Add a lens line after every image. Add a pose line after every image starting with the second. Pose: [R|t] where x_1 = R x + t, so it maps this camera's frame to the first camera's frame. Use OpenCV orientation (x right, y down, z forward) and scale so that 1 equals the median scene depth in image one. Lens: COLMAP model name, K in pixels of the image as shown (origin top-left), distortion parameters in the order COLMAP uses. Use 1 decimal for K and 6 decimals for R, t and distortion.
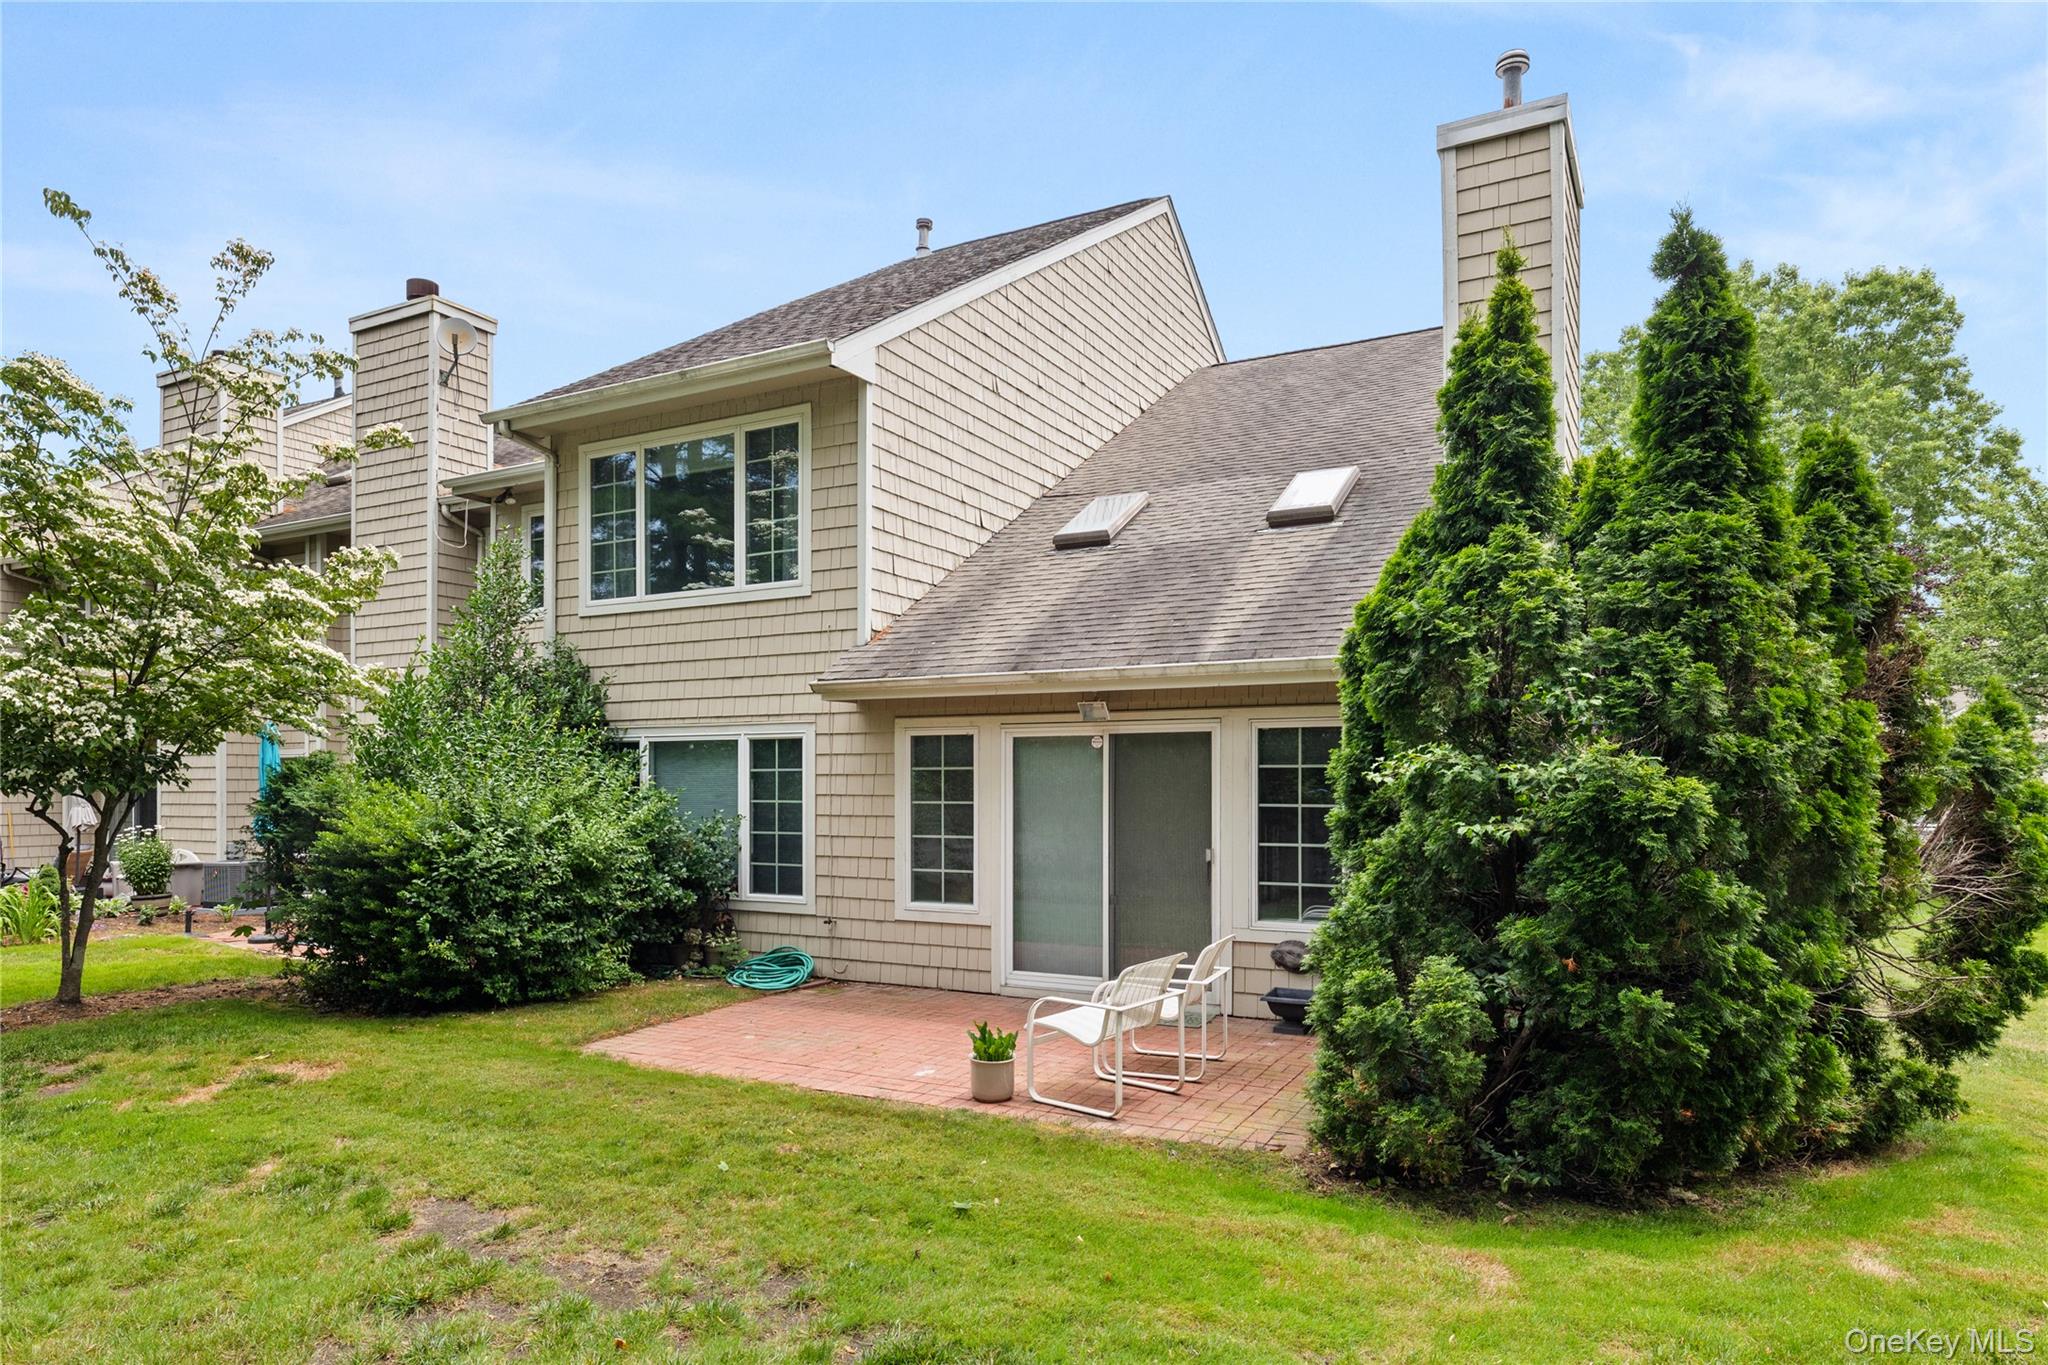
lens RADIAL K [[1197.4, 0, 1057.3], [0, 1197.4, 765.6], [0, 0, 1]] dist [-0.005631, -0.000276]
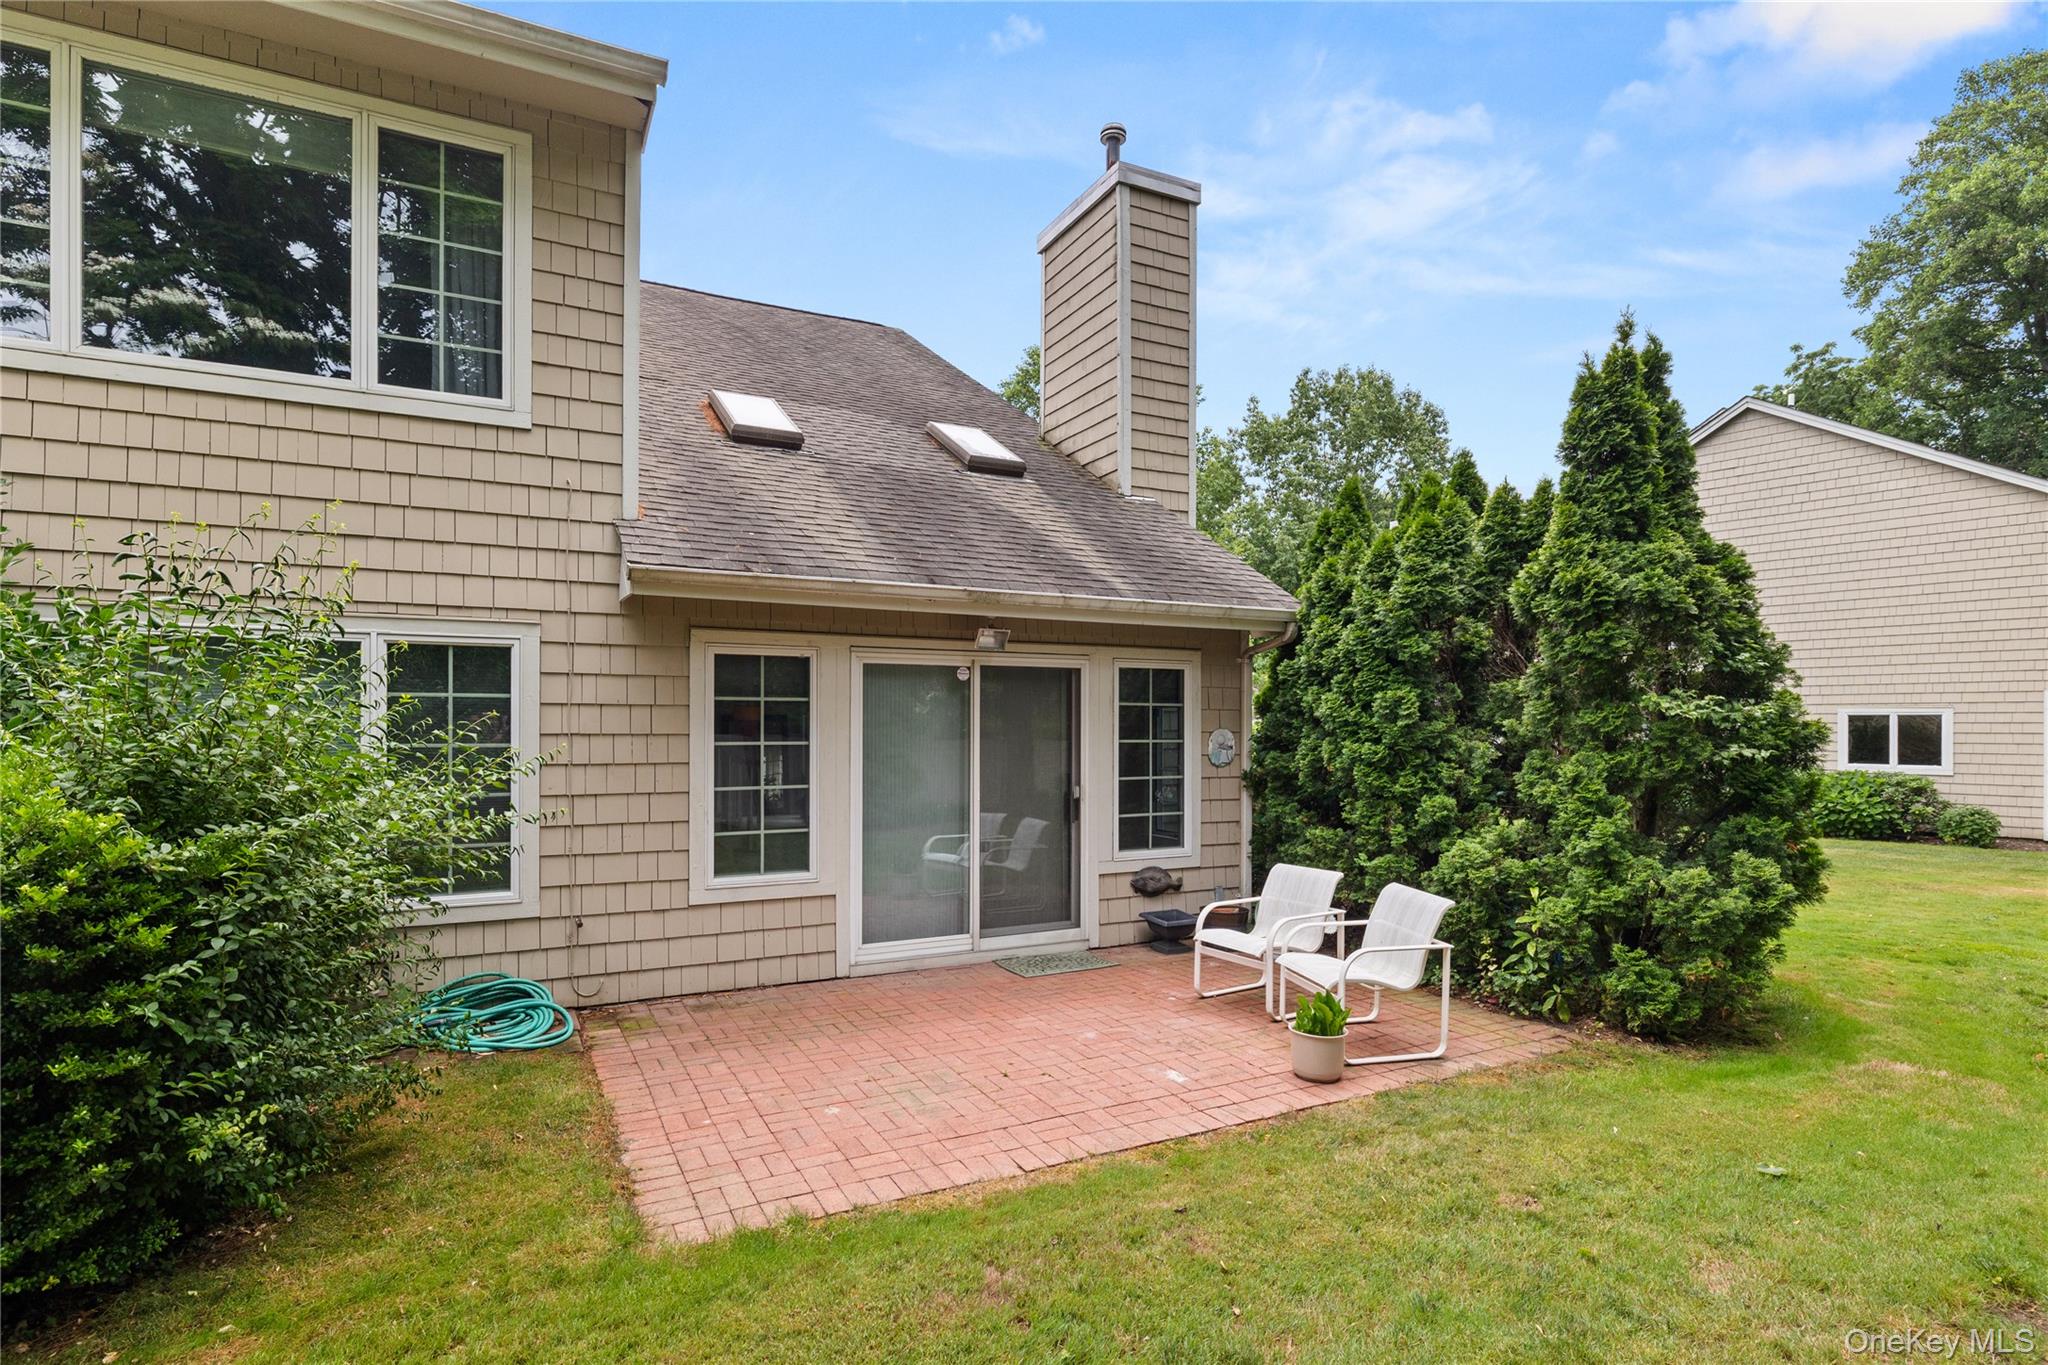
lens RADIAL K [[1030.7, 0, 1025.5], [0, 1030.7, 697.2], [0, 0, 1]] dist [-0.001116, 0.000477]
pose [[0.581937, 0.016729, 0.813062, -0.529066], [-0.022558, 0.999736, -0.004424, 0.000414], [-0.812921, -0.015767, 0.582161, 0.471957]]
